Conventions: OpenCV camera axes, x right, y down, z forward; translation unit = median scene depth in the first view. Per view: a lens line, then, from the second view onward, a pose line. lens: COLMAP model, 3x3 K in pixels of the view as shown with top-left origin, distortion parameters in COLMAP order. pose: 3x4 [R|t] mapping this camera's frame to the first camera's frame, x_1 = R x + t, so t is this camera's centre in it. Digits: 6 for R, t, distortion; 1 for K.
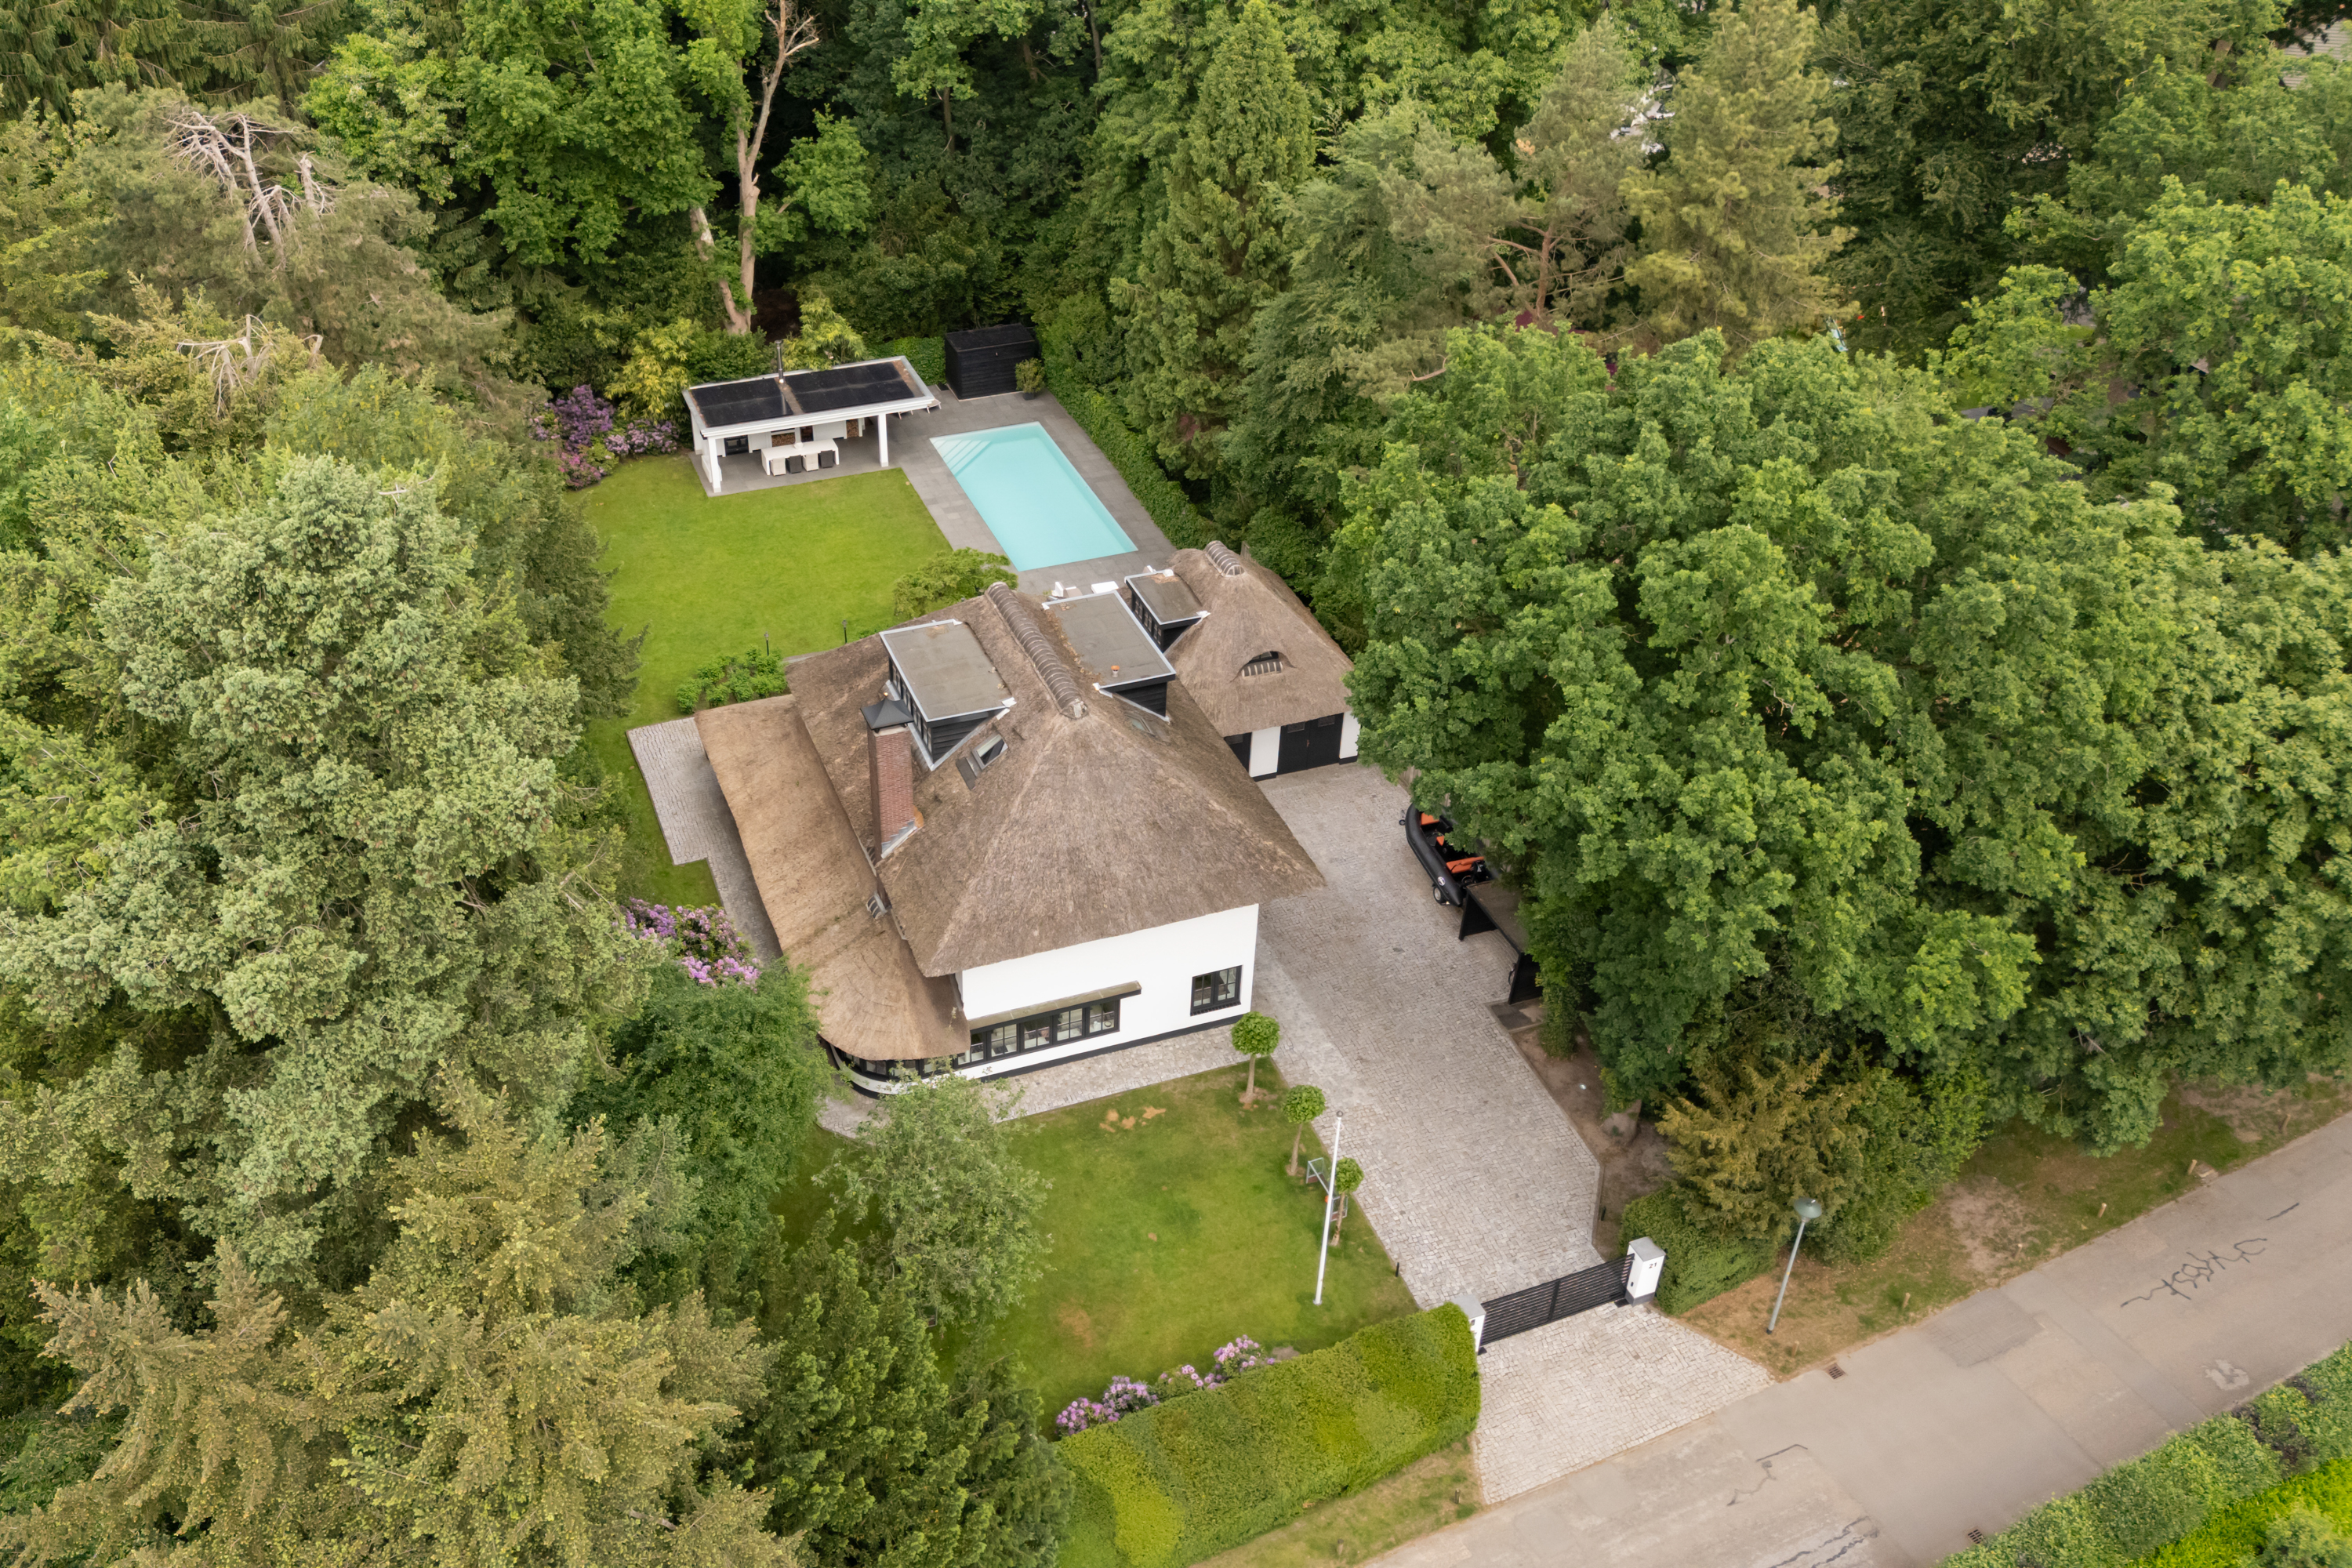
lens RADIAL K [[2078.2, 0, 1176.0], [0, 2078.2, 784.0], [0, 0, 1]] dist [0.000114, -0.000634]
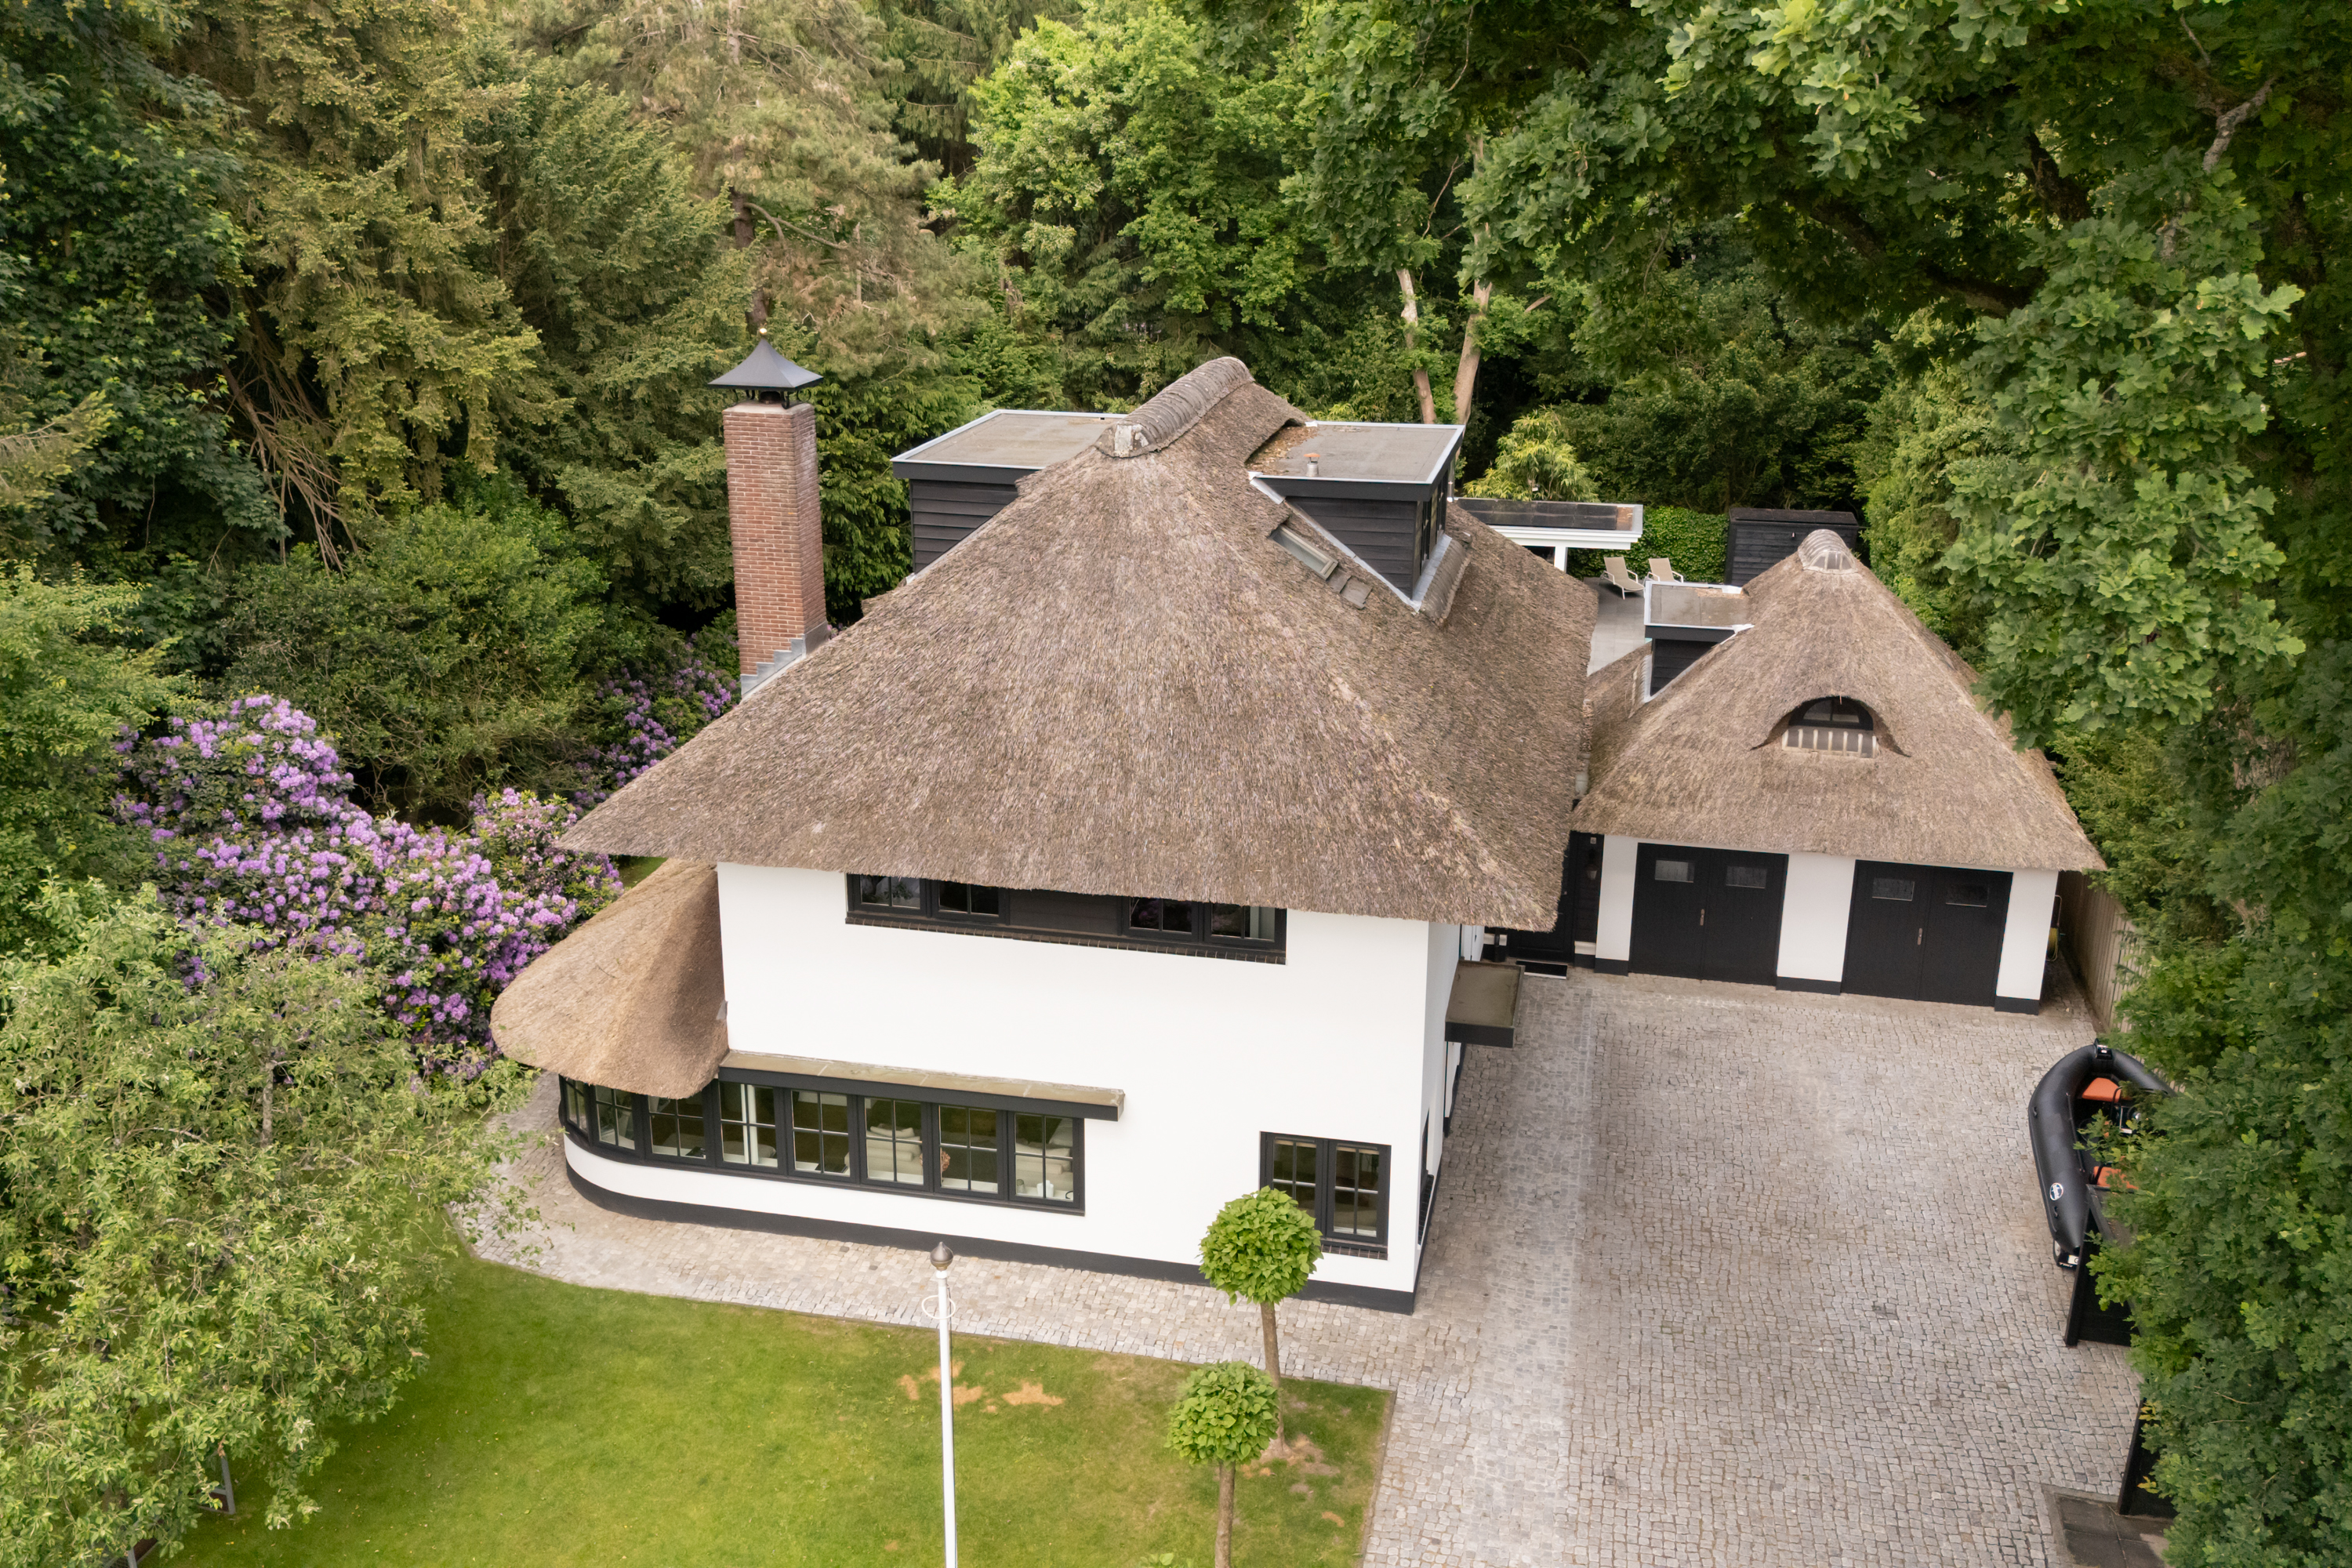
lens RADIAL K [[2078.2, 0, 1176.0], [0, 2078.2, 784.0], [0, 0, 1]] dist [0.000114, -0.000634]
pose [[0.828461, 0.153433, -0.538619, 0.159772], [-0.307071, 0.928734, -0.207750, 0.091336], [0.468358, 0.337507, 0.816535, 0.476561]]
